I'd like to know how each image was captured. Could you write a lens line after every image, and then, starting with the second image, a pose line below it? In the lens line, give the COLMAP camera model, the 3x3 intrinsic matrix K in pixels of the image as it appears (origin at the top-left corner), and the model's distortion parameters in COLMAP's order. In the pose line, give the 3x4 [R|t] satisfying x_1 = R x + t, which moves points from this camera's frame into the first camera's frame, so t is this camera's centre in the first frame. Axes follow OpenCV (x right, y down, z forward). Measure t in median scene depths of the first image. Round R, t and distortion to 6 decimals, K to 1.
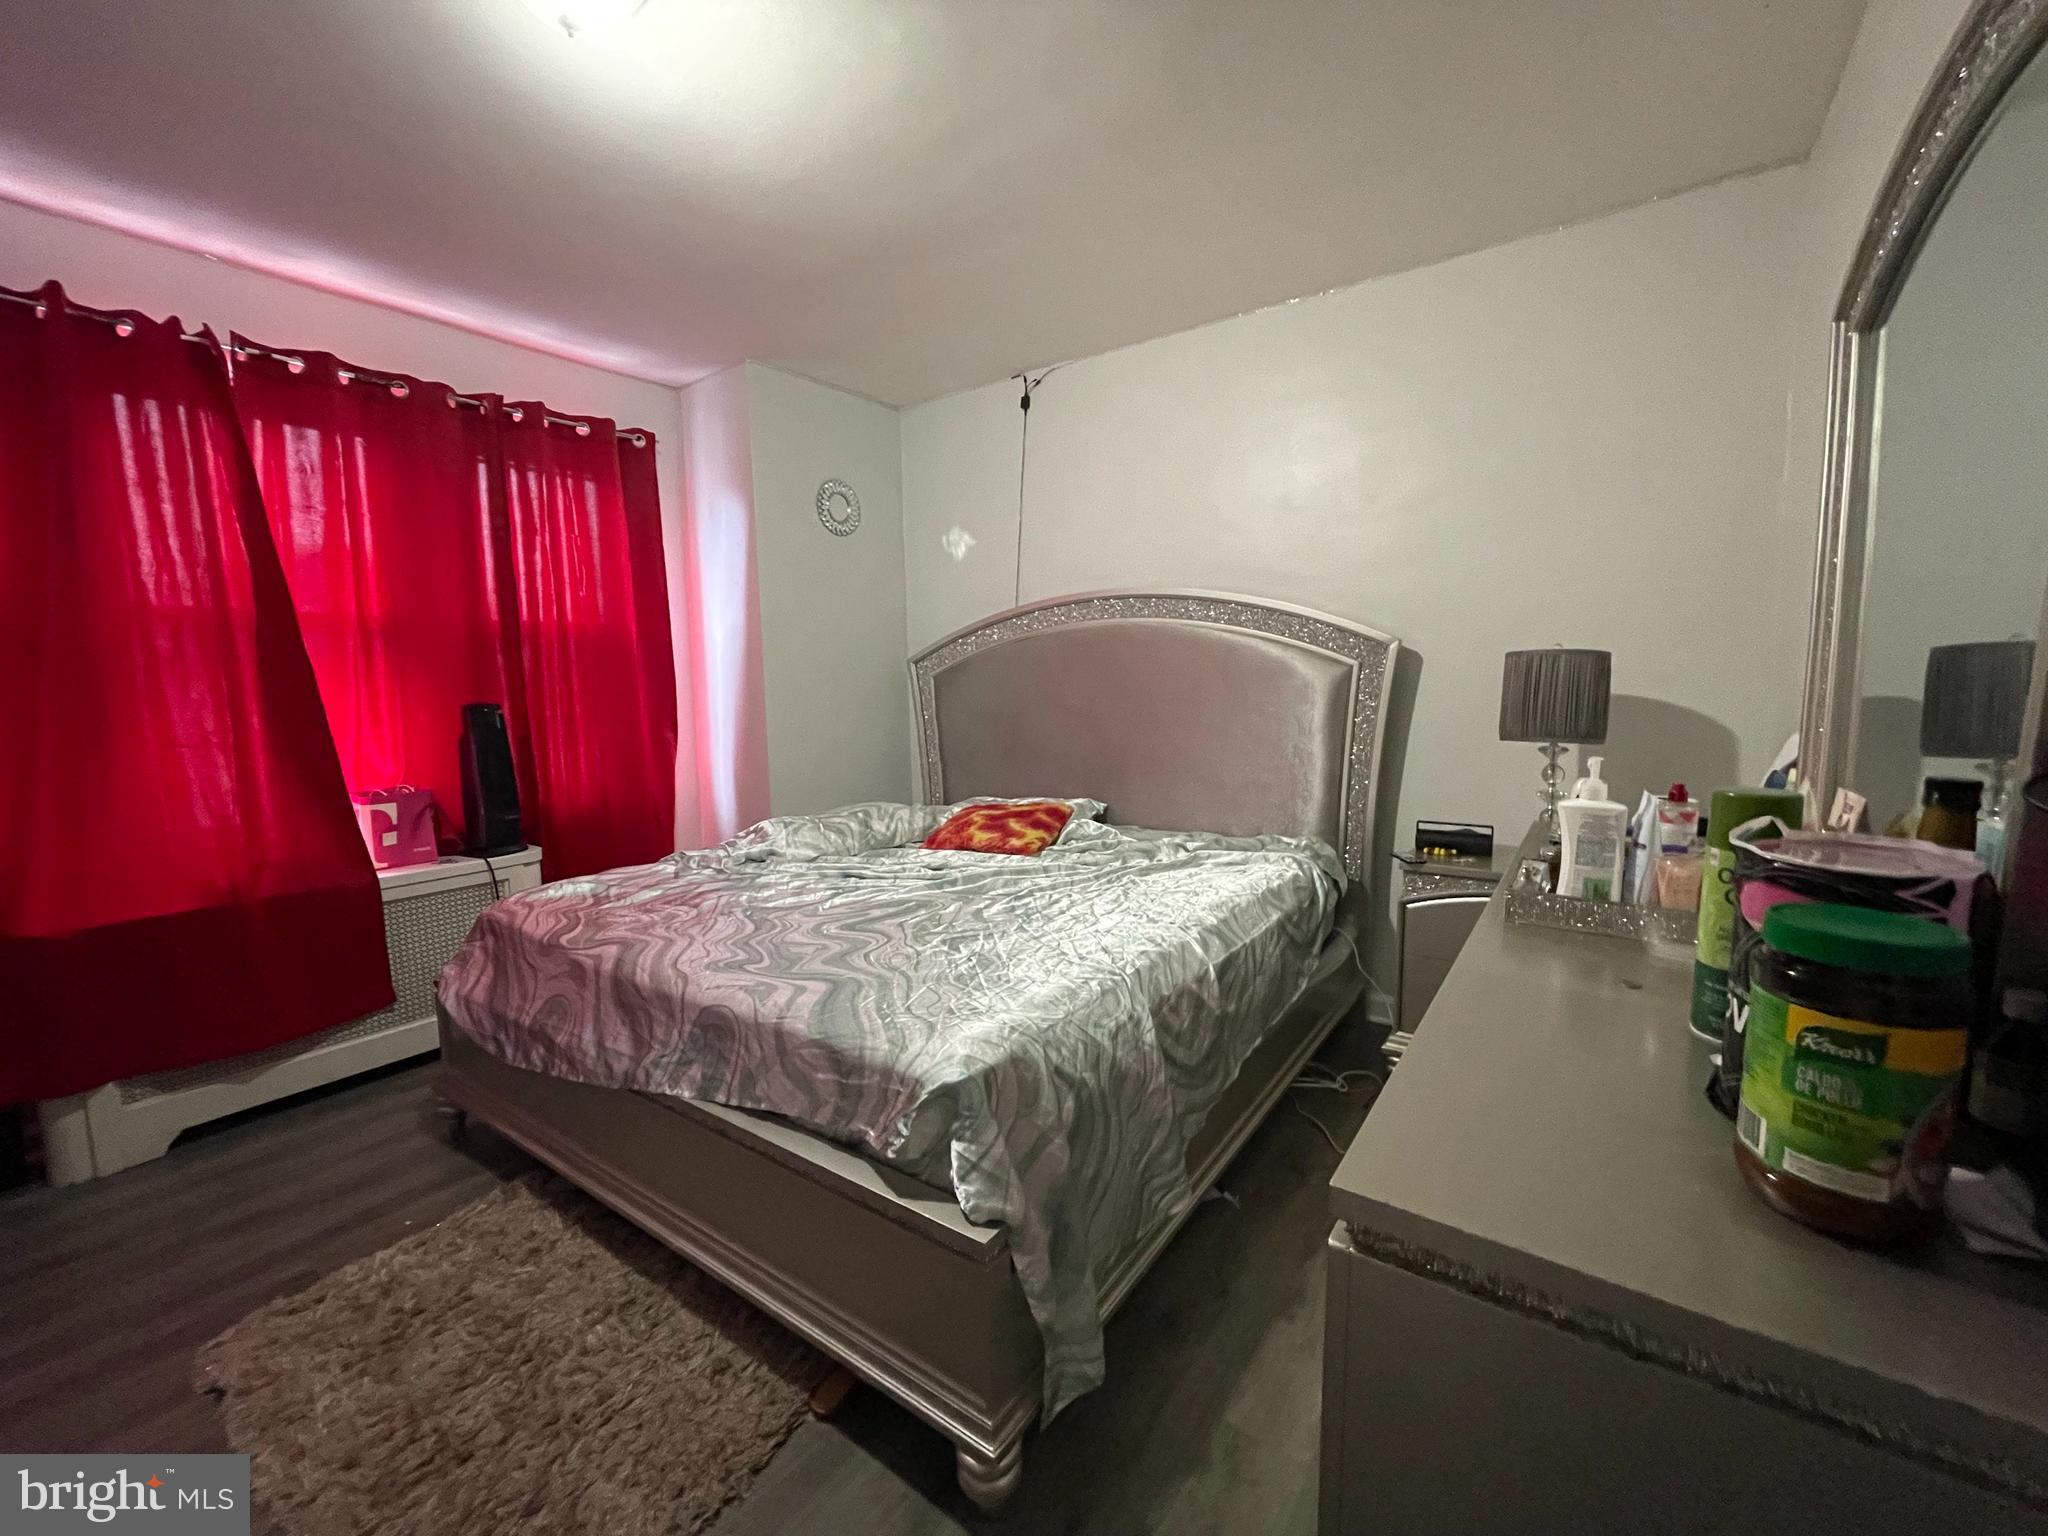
lens RADIAL K [[828.3, 0, 1009.1], [0, 828.3, 777.3], [0, 0, 1]] dist [0.001581, -0.000049]
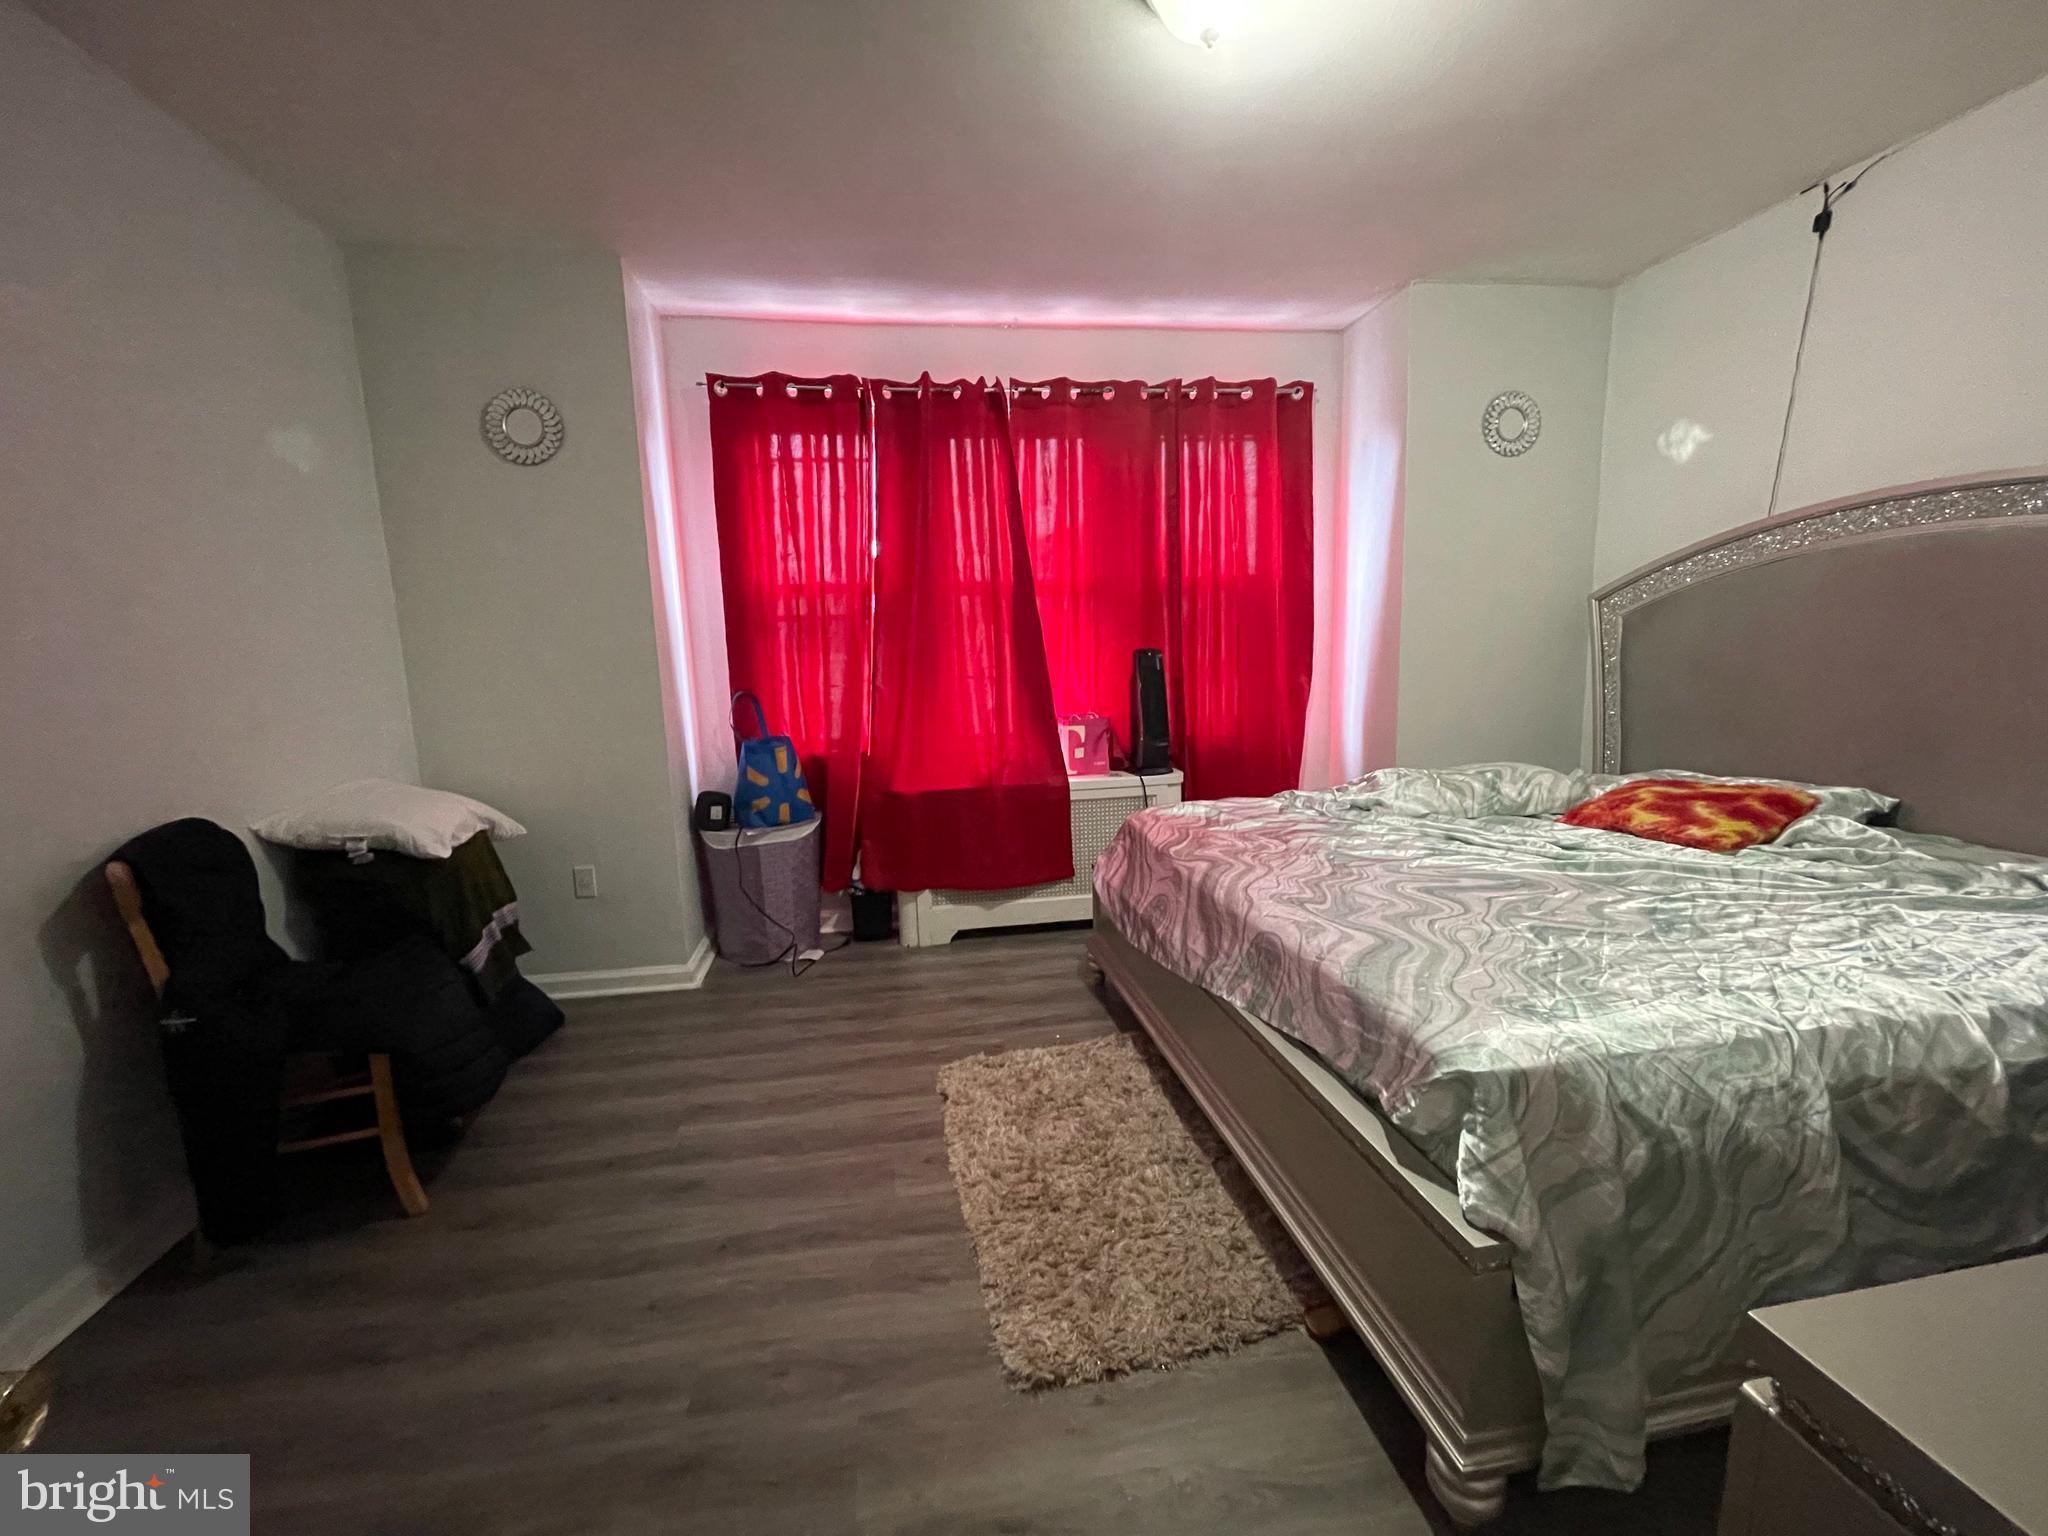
lens RADIAL K [[828.3, 0, 1009.1], [0, 828.3, 777.3], [0, 0, 1]] dist [0.001581, -0.000049]
pose [[0.708383, 0.113745, -0.696603, 0.110782], [-0.064860, 0.993244, 0.096225, -0.006713], [0.702842, -0.022983, 0.710975, -0.003839]]
